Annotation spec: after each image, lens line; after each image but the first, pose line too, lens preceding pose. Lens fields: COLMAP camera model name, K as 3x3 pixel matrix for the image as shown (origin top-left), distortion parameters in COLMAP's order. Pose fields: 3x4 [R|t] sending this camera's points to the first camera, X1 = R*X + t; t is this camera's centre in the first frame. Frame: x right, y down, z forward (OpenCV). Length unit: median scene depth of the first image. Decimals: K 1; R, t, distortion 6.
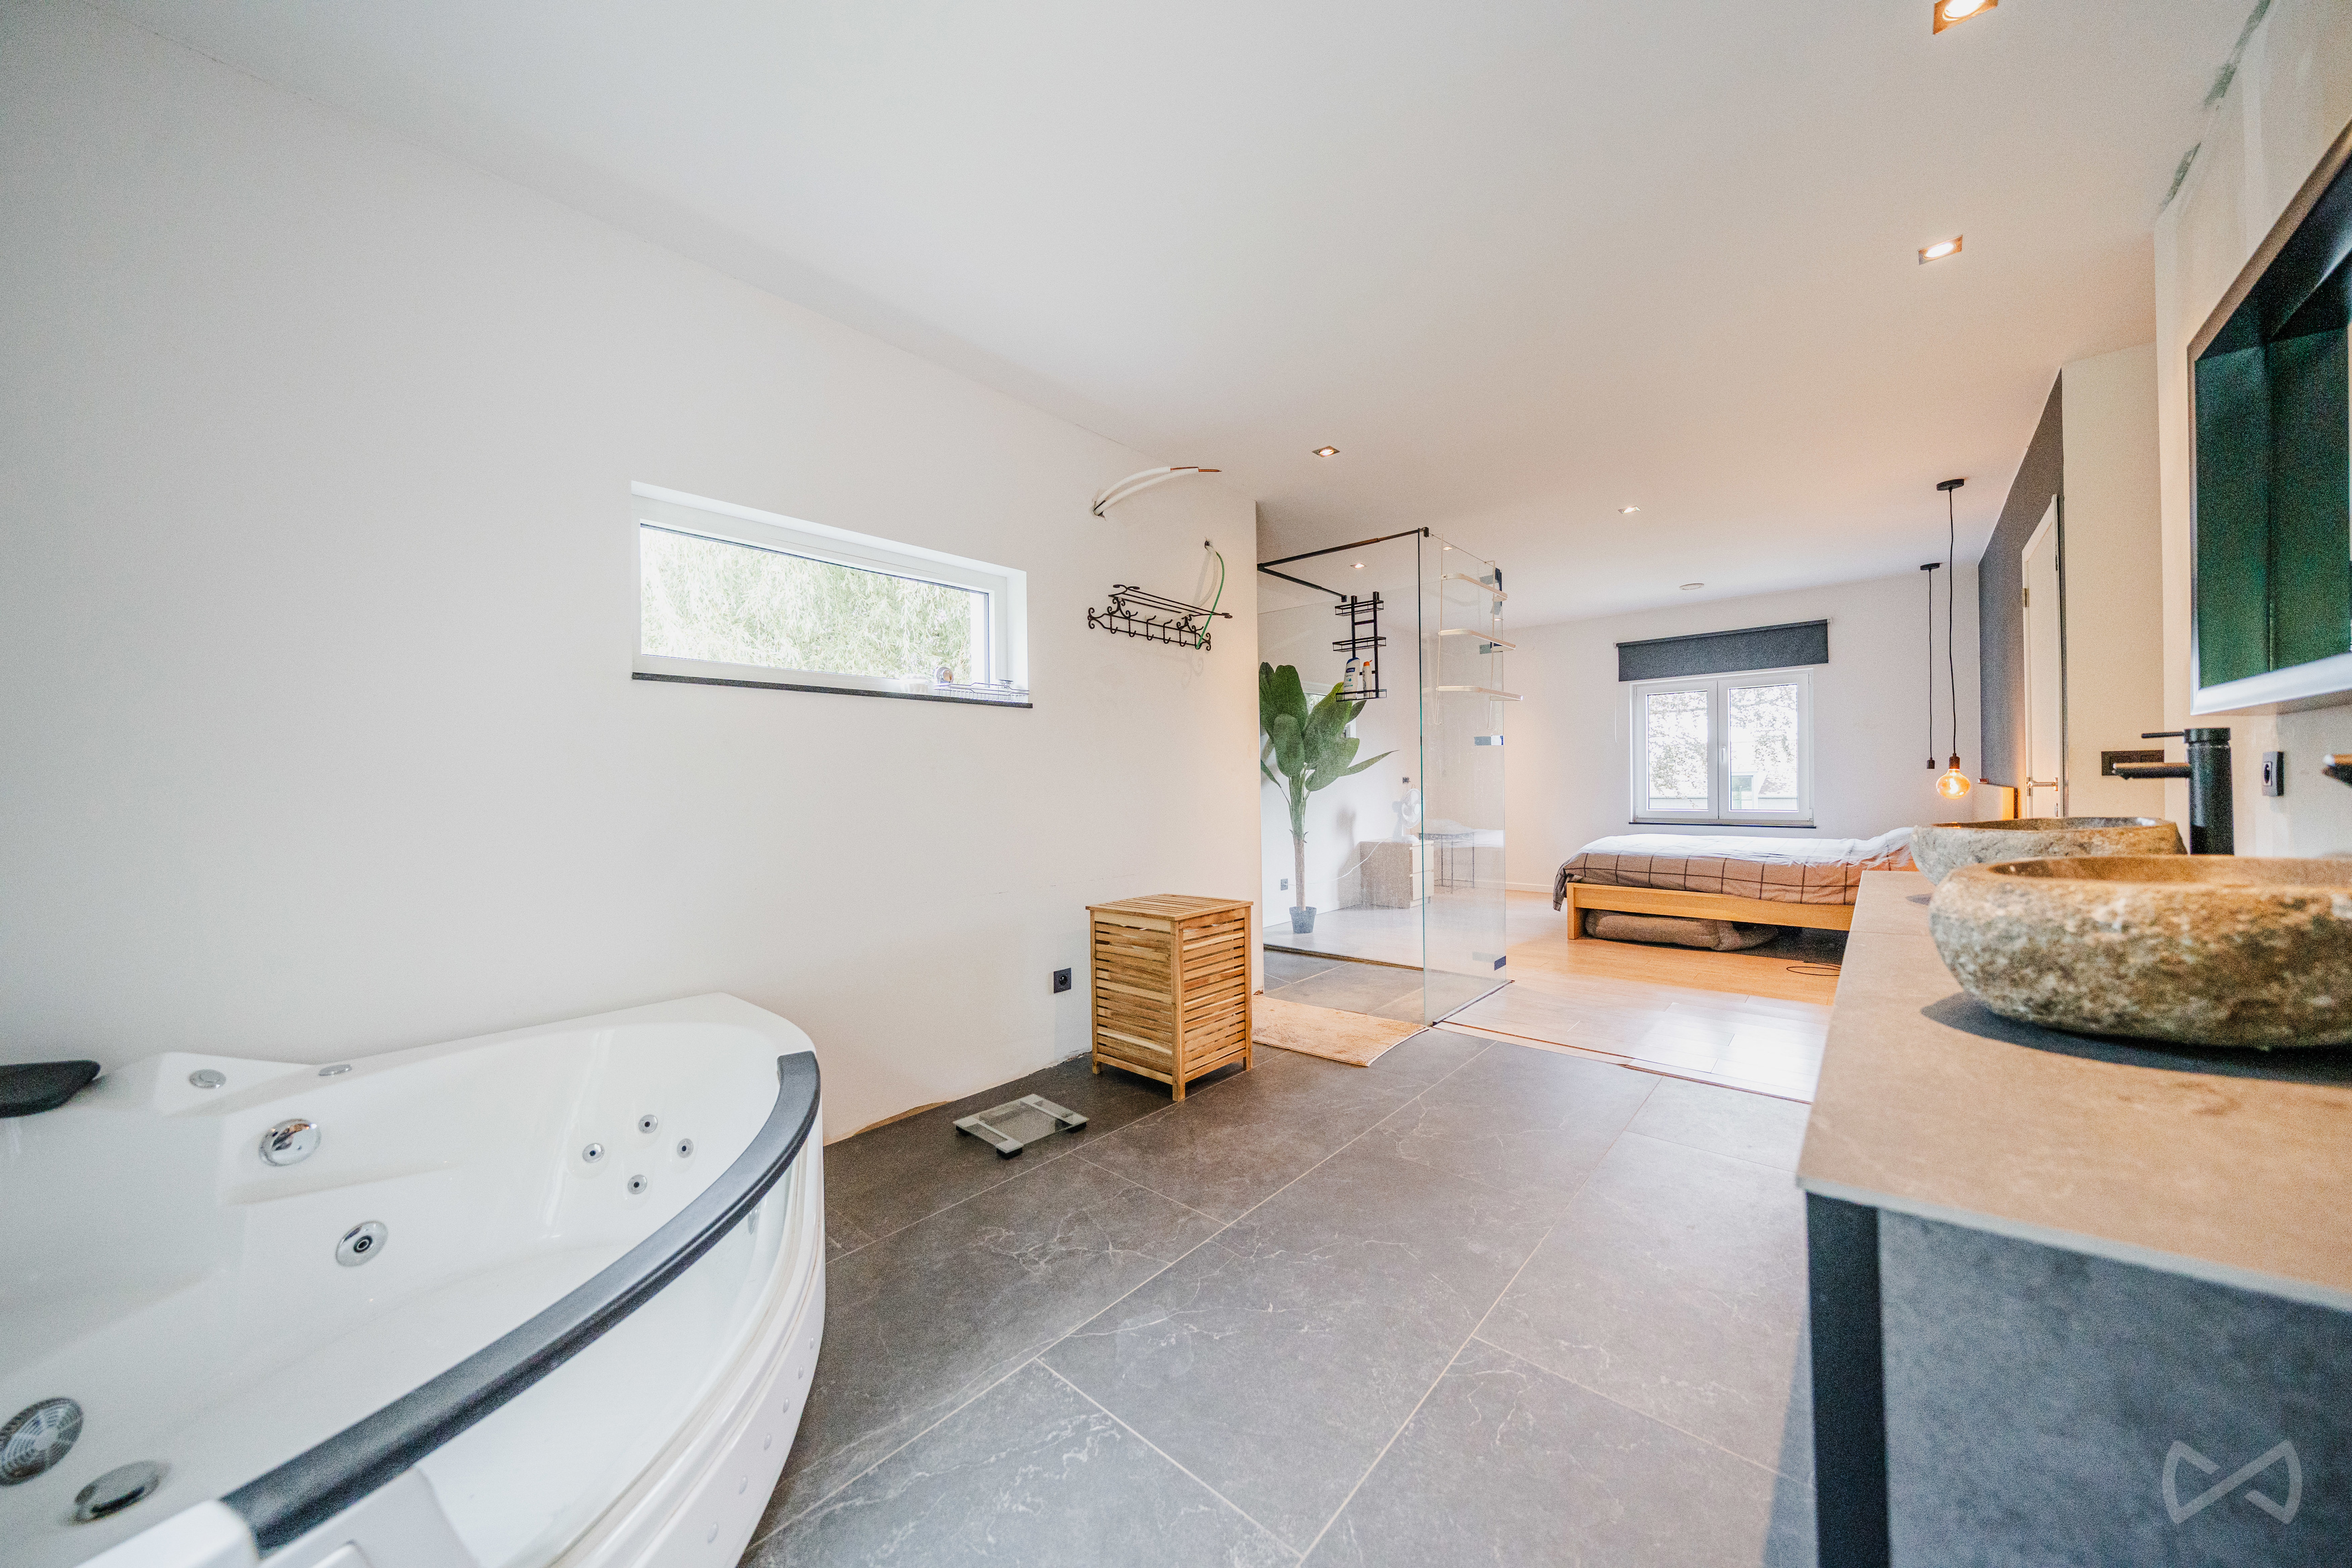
lens RADIAL K [[796.5, 0, 1176.9], [0, 796.5, 784.6], [0, 0, 1]] dist [-0.006612, -0.000042]
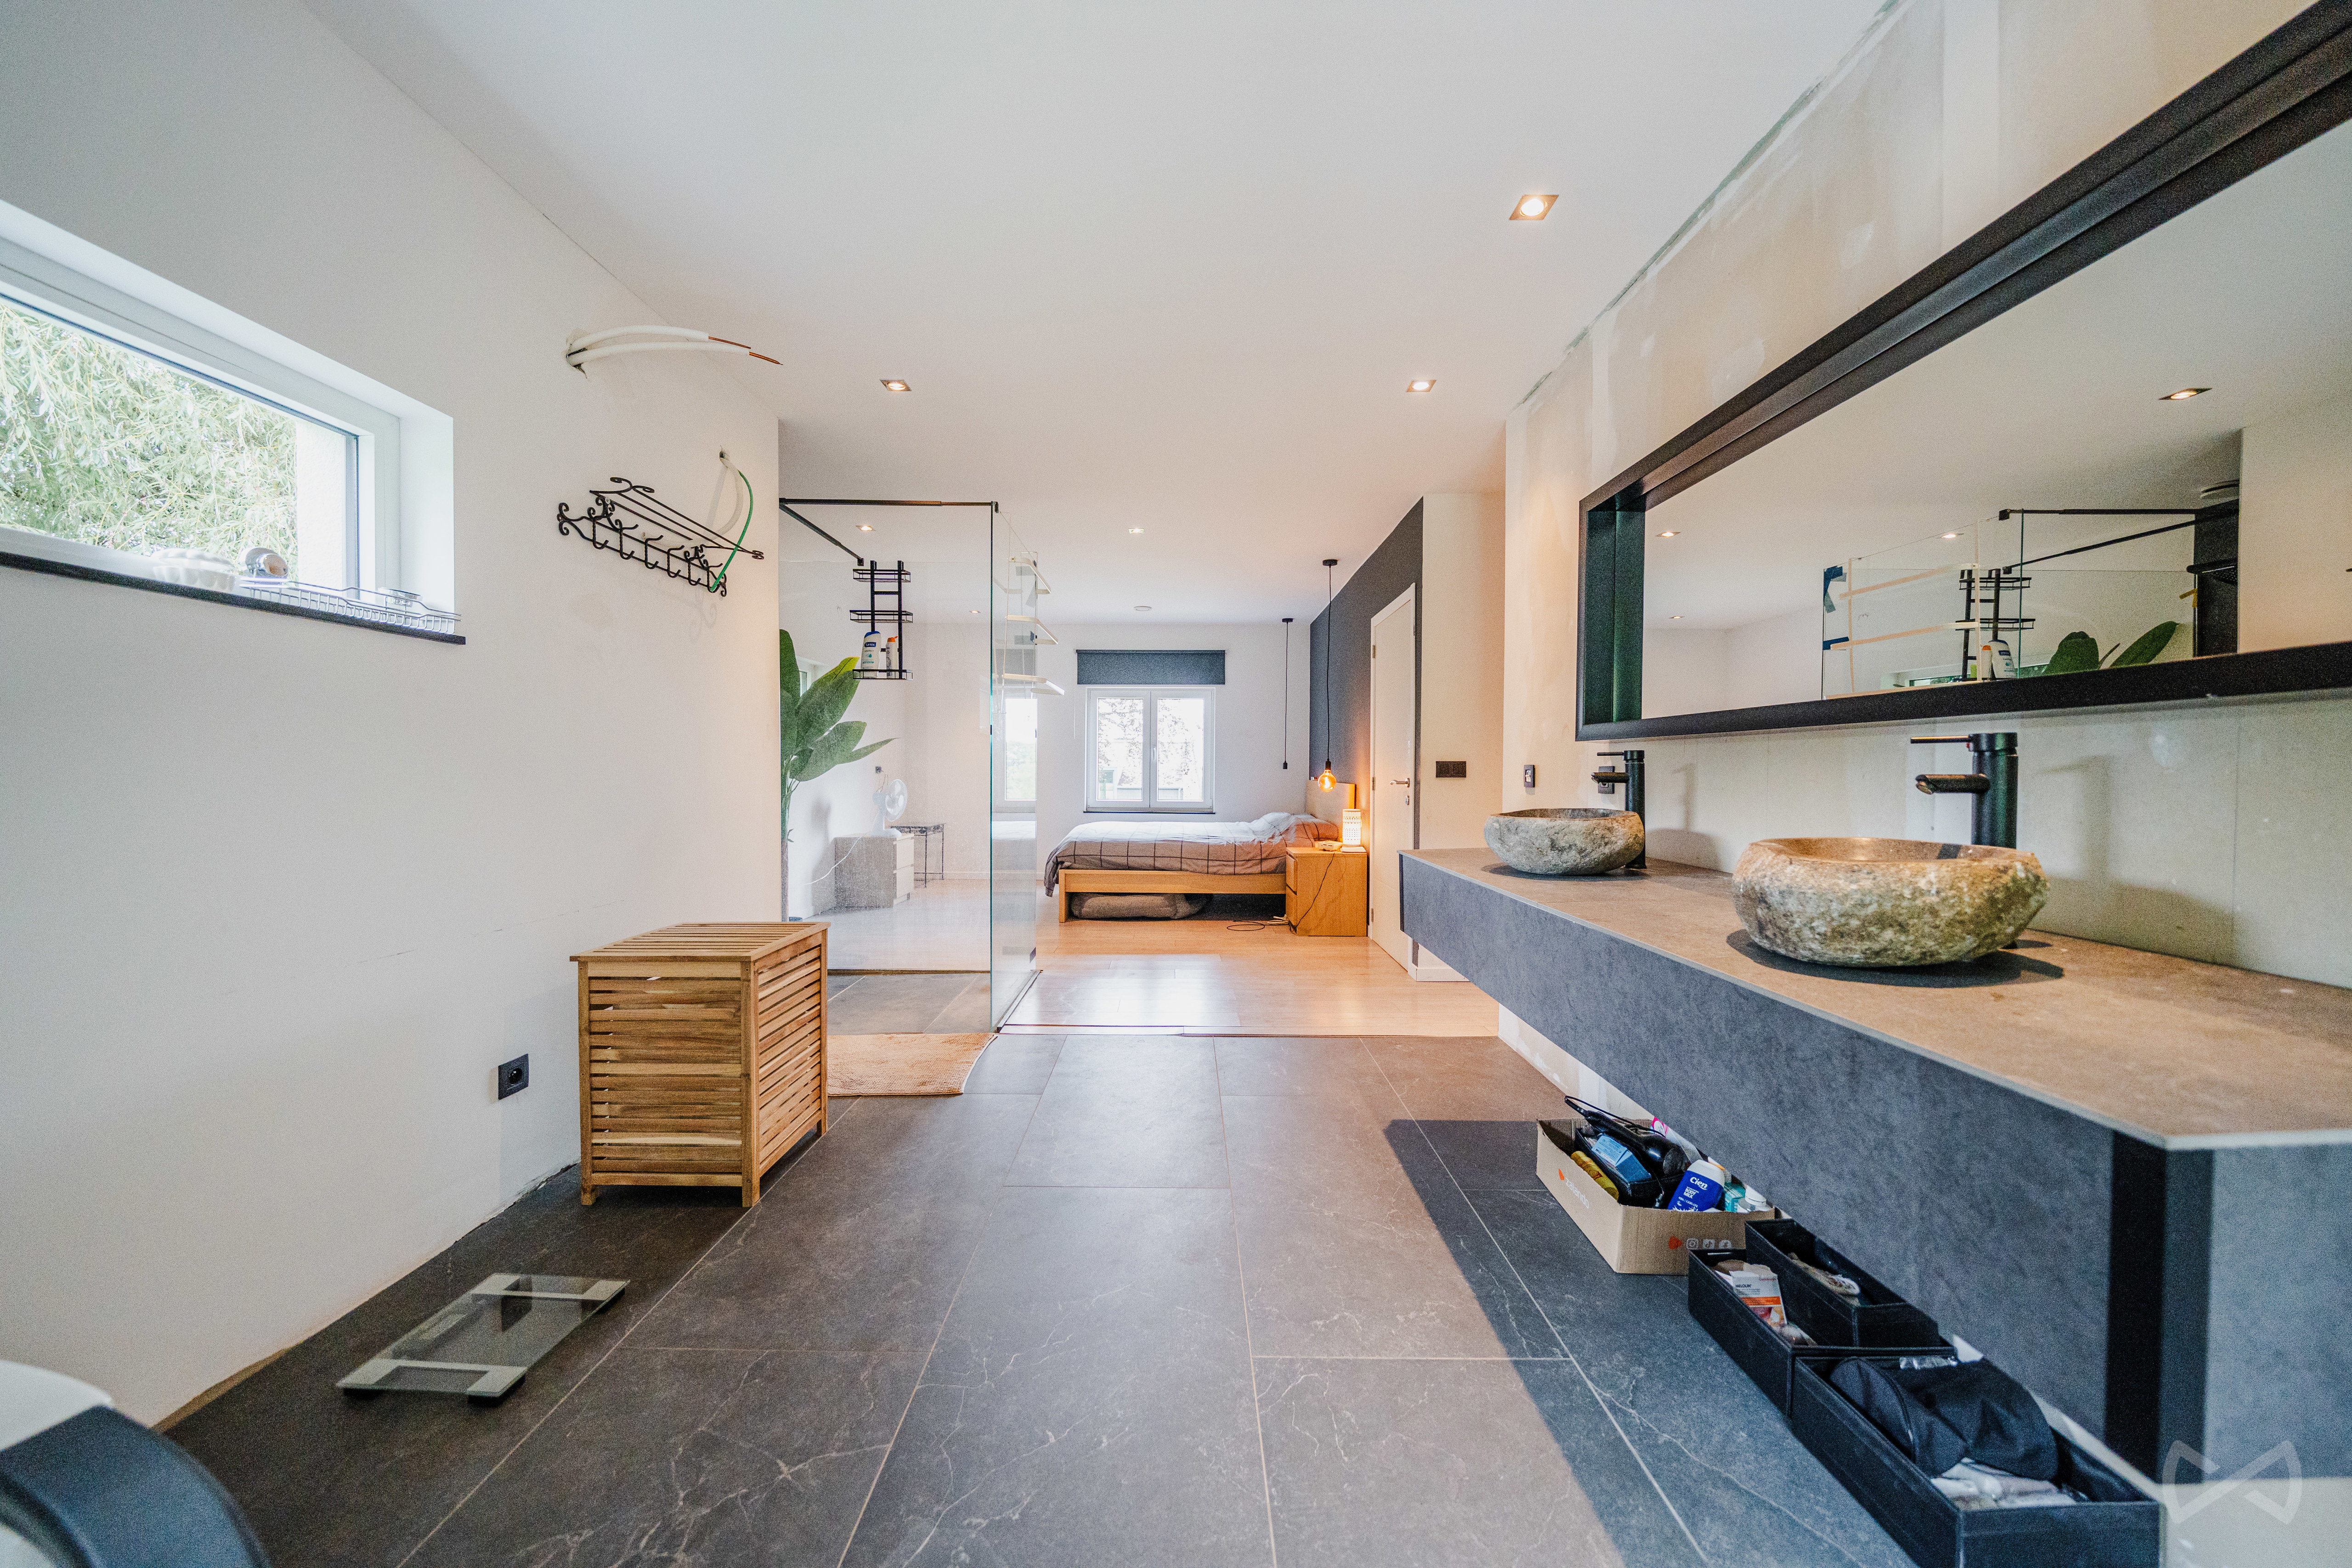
lens RADIAL K [[796.5, 0, 1176.8], [0, 796.5, 785.4], [0, 0, 1]] dist [-0.006612, -0.000042]
pose [[0.750165, 0.005271, 0.661229, -0.167003], [-0.014709, 0.999854, 0.008716, -0.001280], [-0.661087, -0.016264, 0.750133, 0.174772]]
